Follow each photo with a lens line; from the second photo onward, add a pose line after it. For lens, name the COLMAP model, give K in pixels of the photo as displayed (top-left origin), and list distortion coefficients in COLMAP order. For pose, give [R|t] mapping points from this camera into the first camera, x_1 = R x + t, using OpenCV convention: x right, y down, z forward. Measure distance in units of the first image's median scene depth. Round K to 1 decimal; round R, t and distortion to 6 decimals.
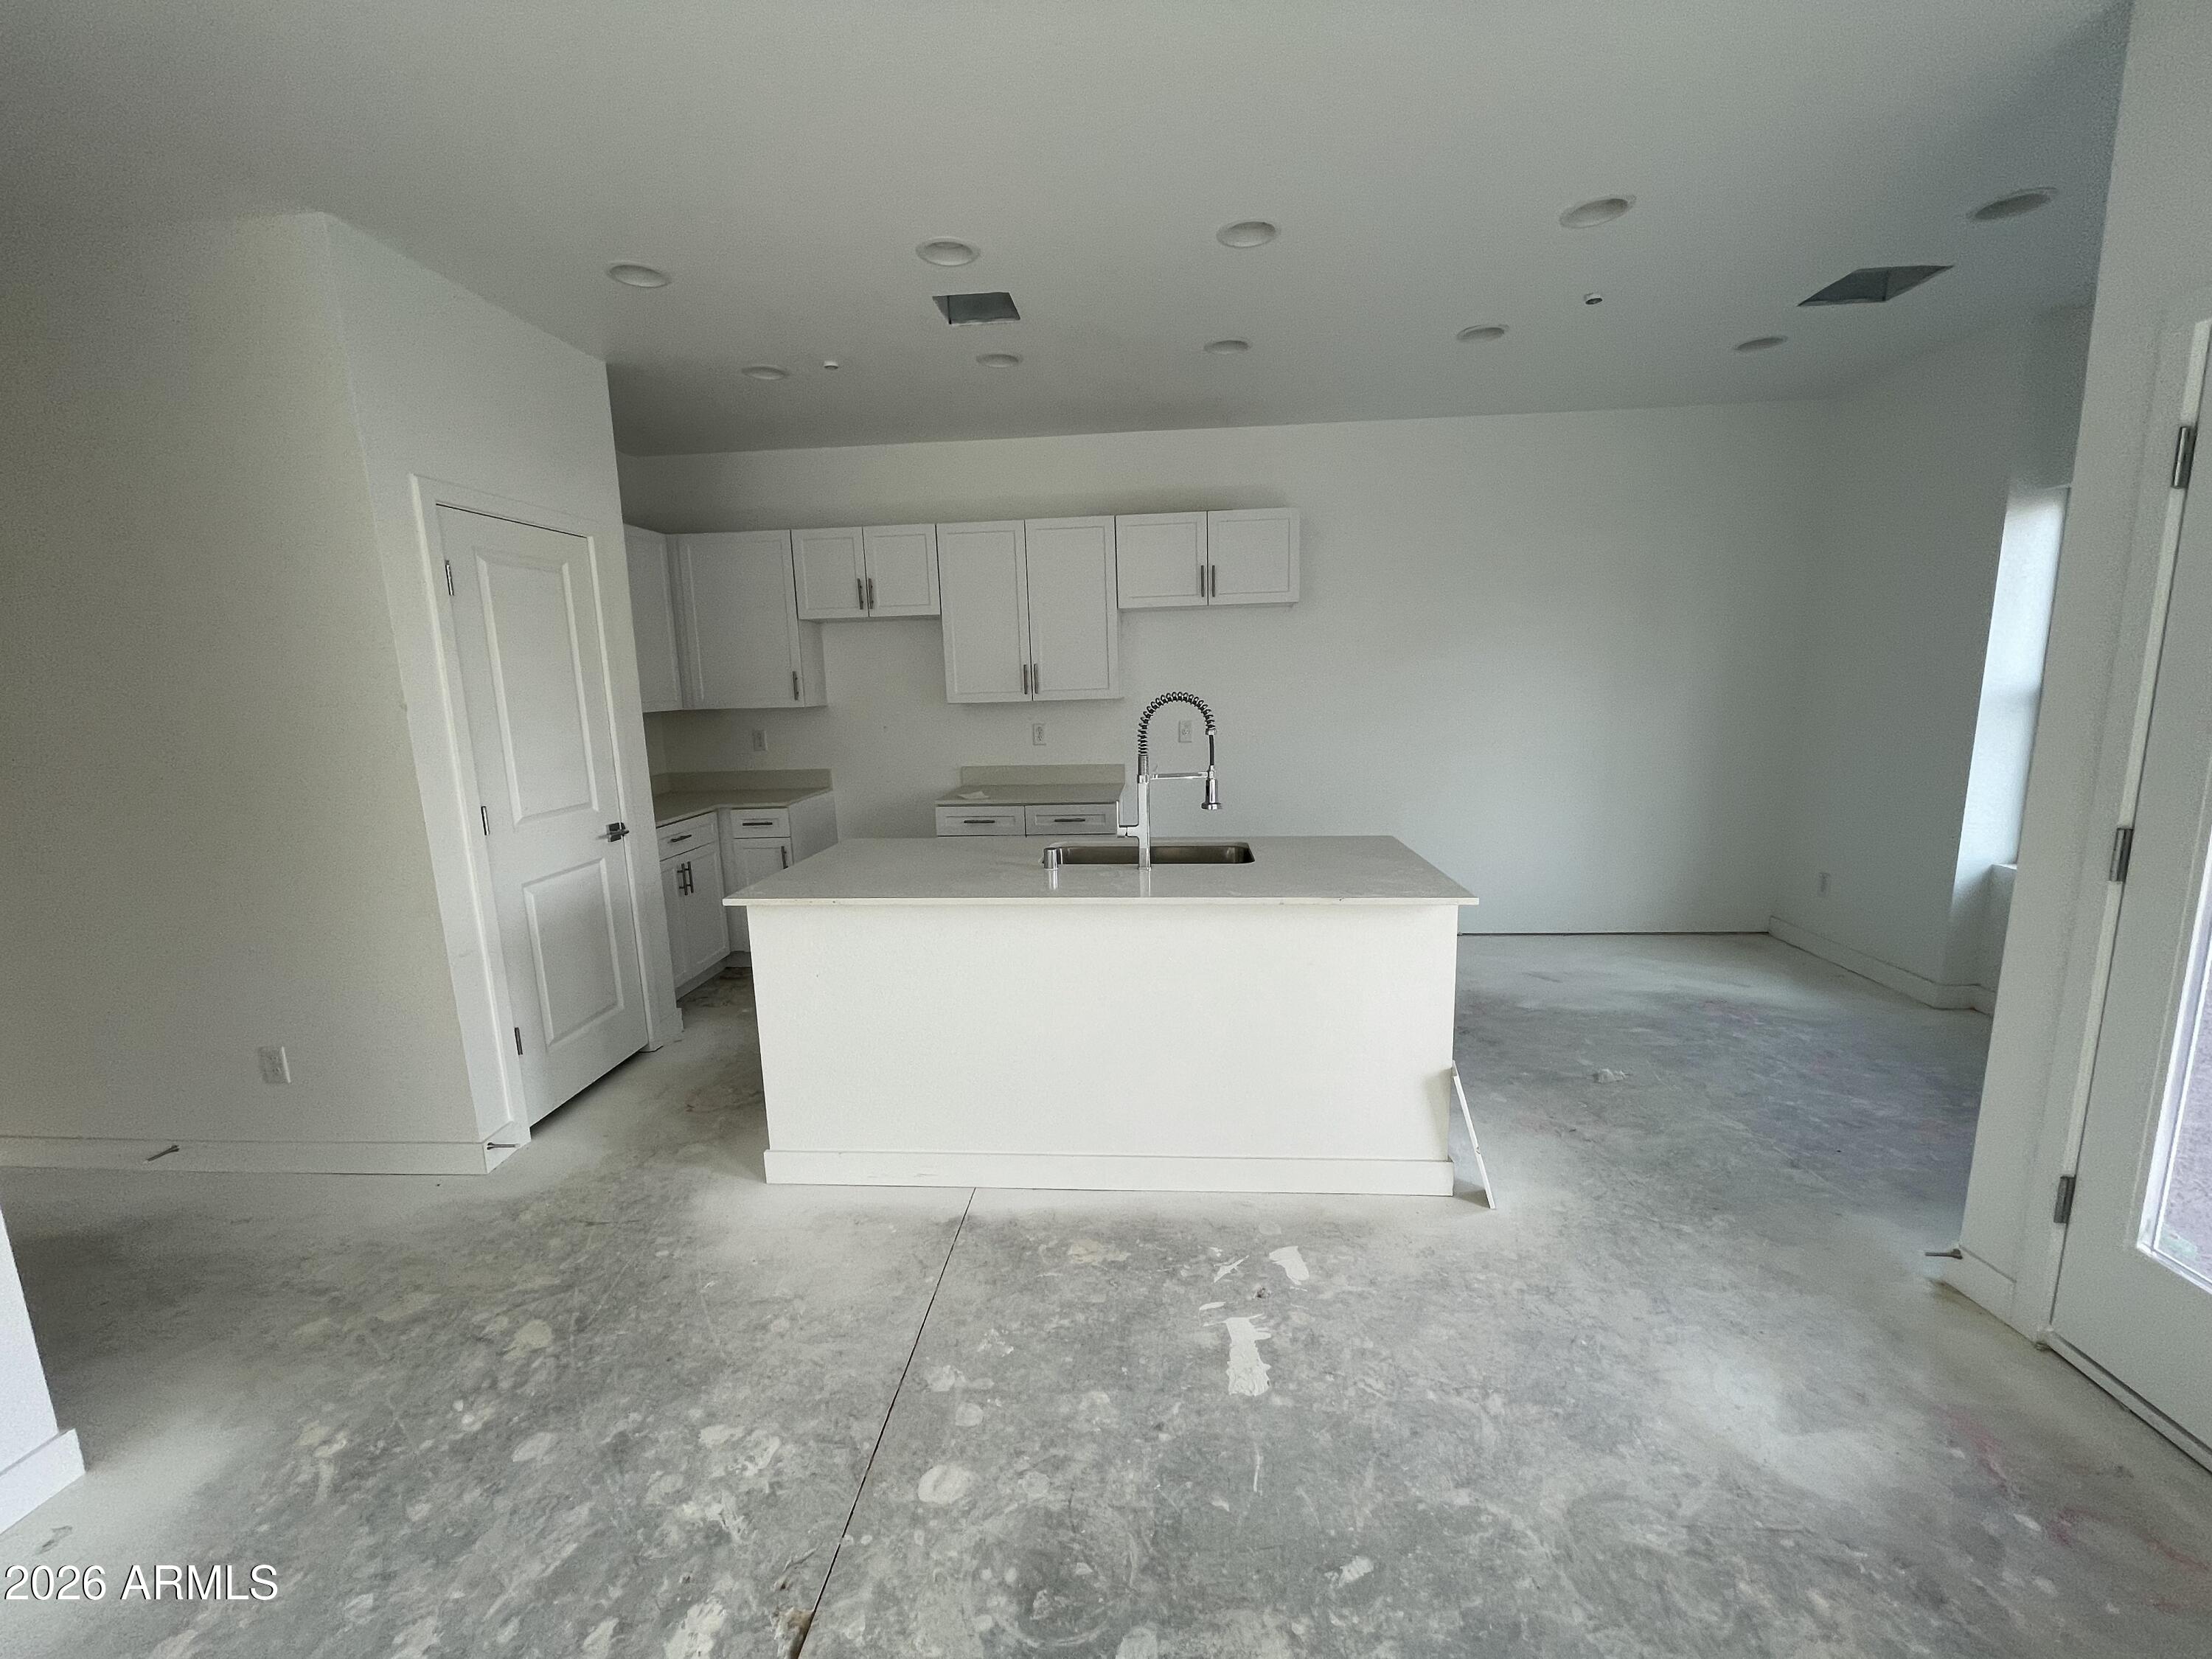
lens RADIAL K [[891.9, 0, 1111.5], [0, 891.9, 825.1], [0, 0, 1]] dist [-0.002734, 0.002187]
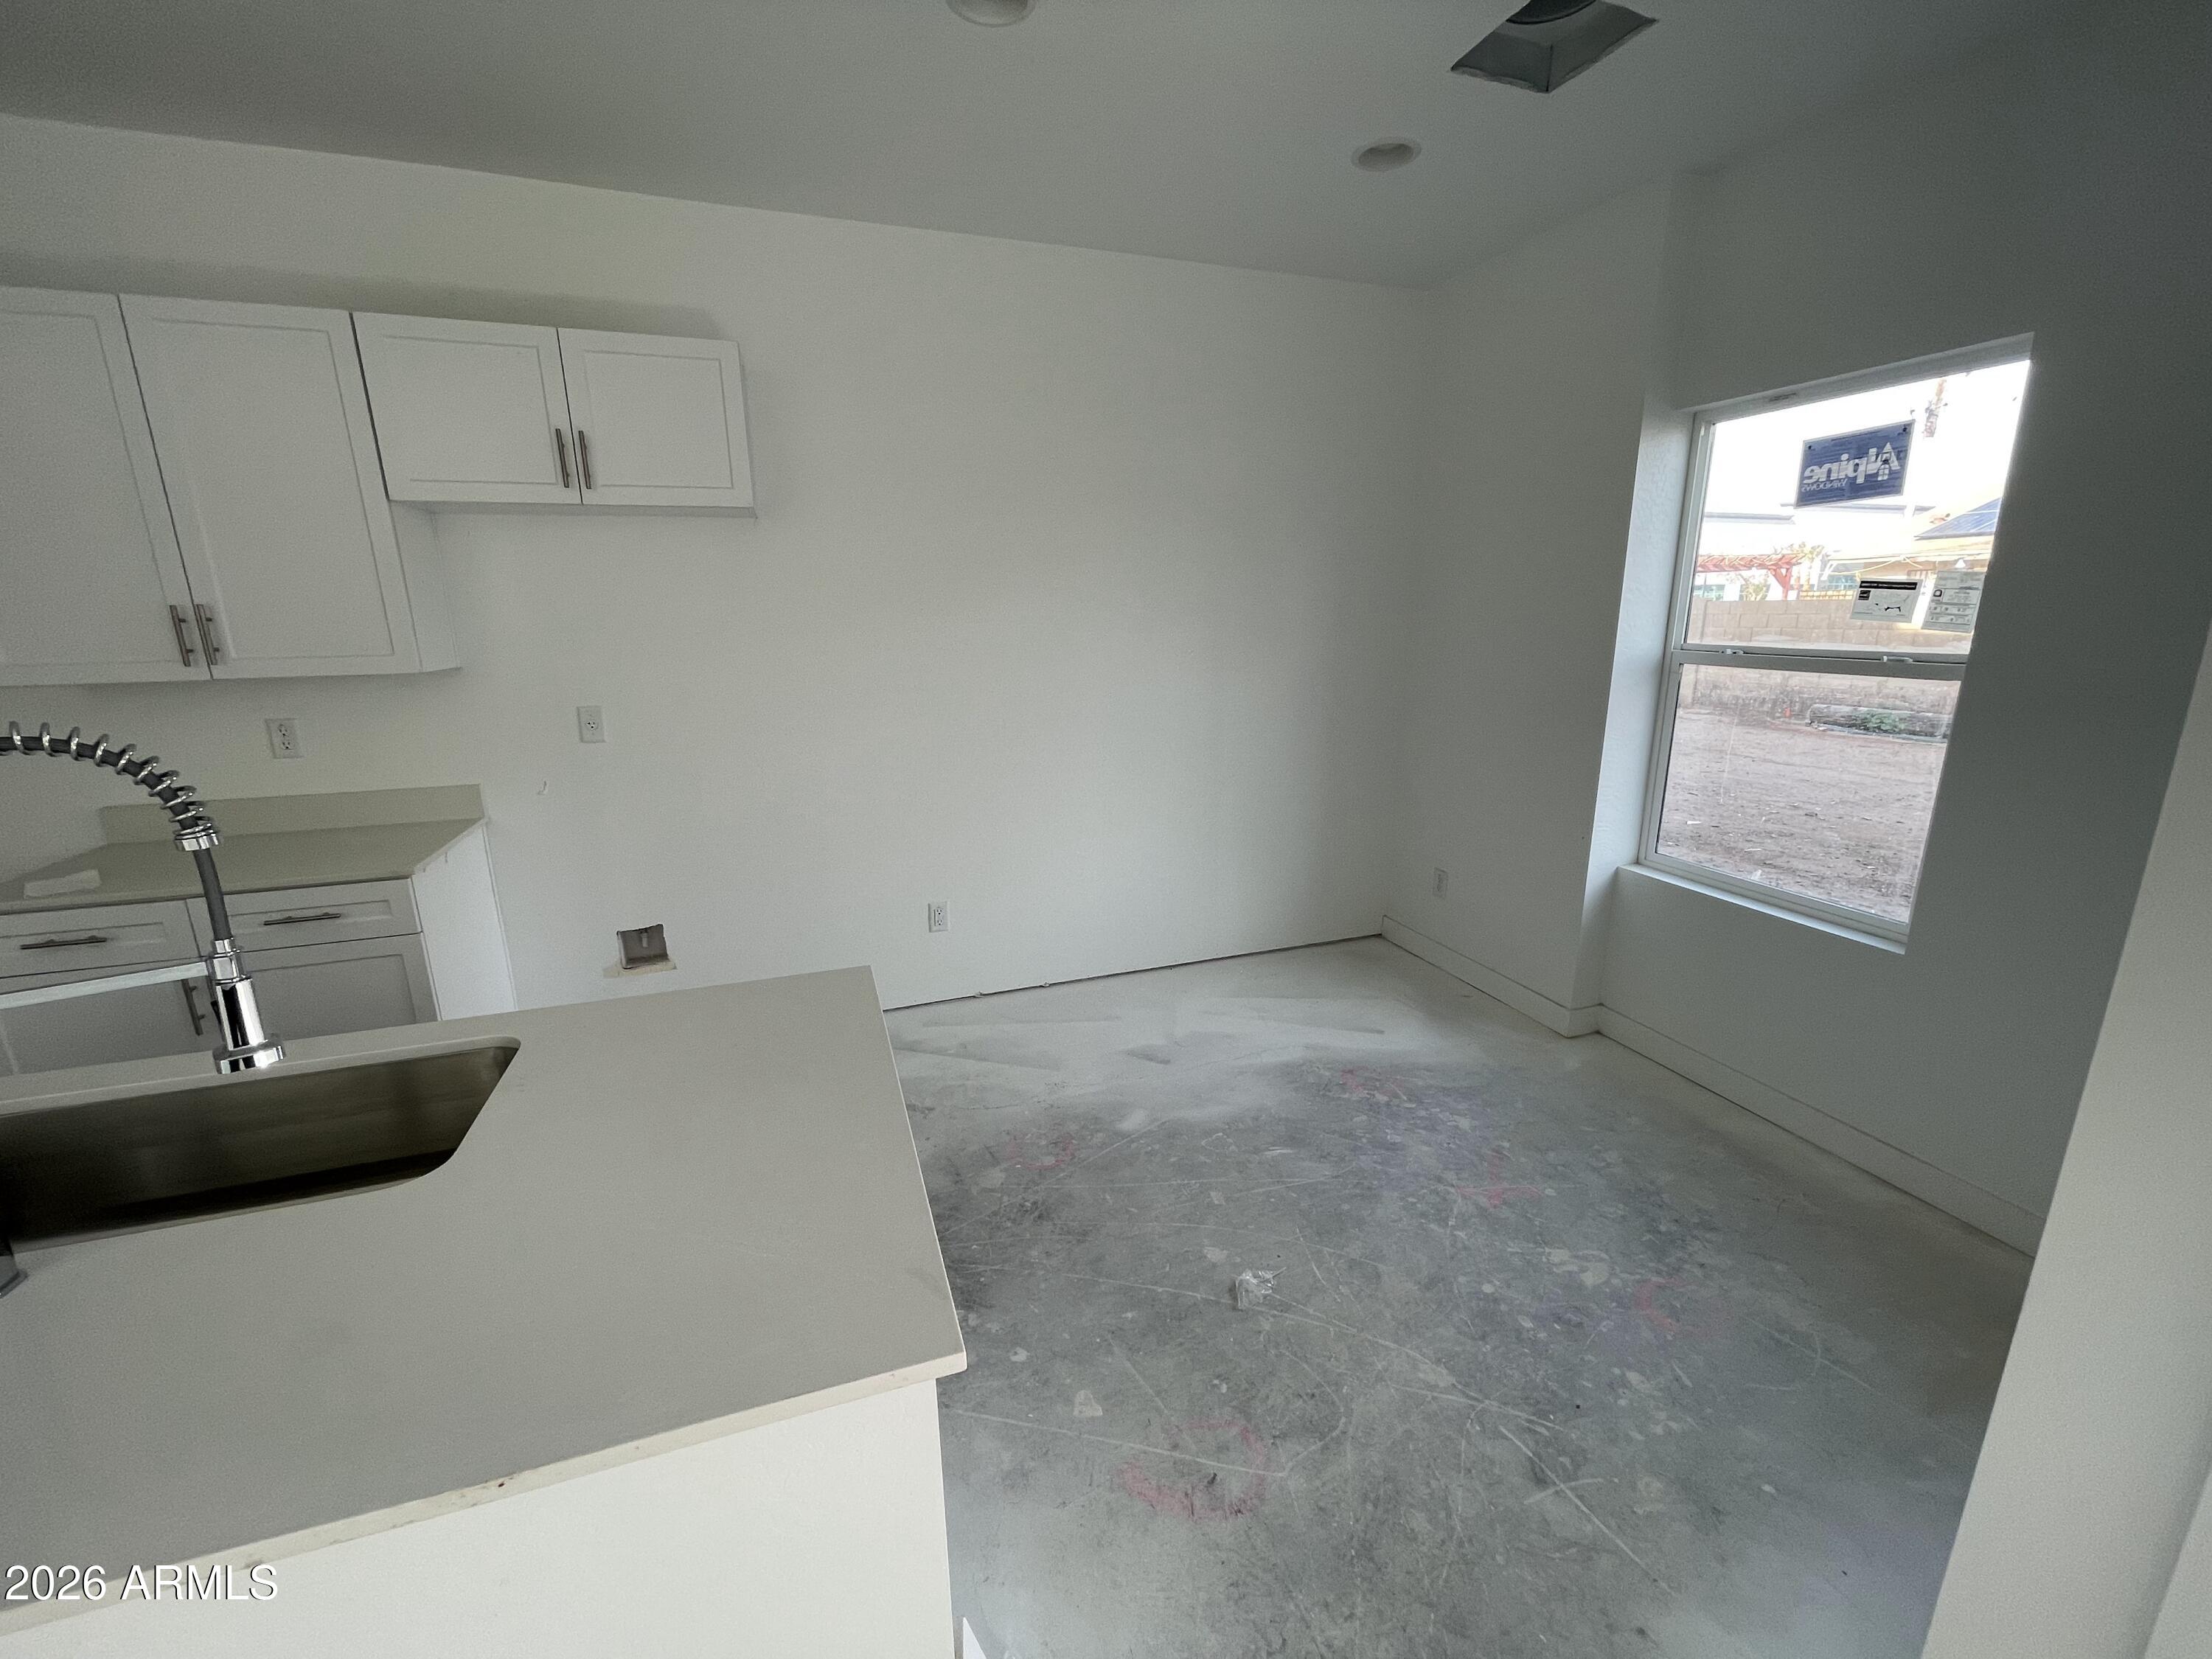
lens RADIAL K [[891.9, 0, 1102.7], [0, 891.9, 829.8], [0, 0, 1]] dist [-0.002734, 0.002187]
pose [[0.917479, -0.081126, 0.389423, 0.217842], [0.053015, 0.995187, 0.082418, -0.089230], [-0.394235, -0.054971, 0.917364, 0.432220]]
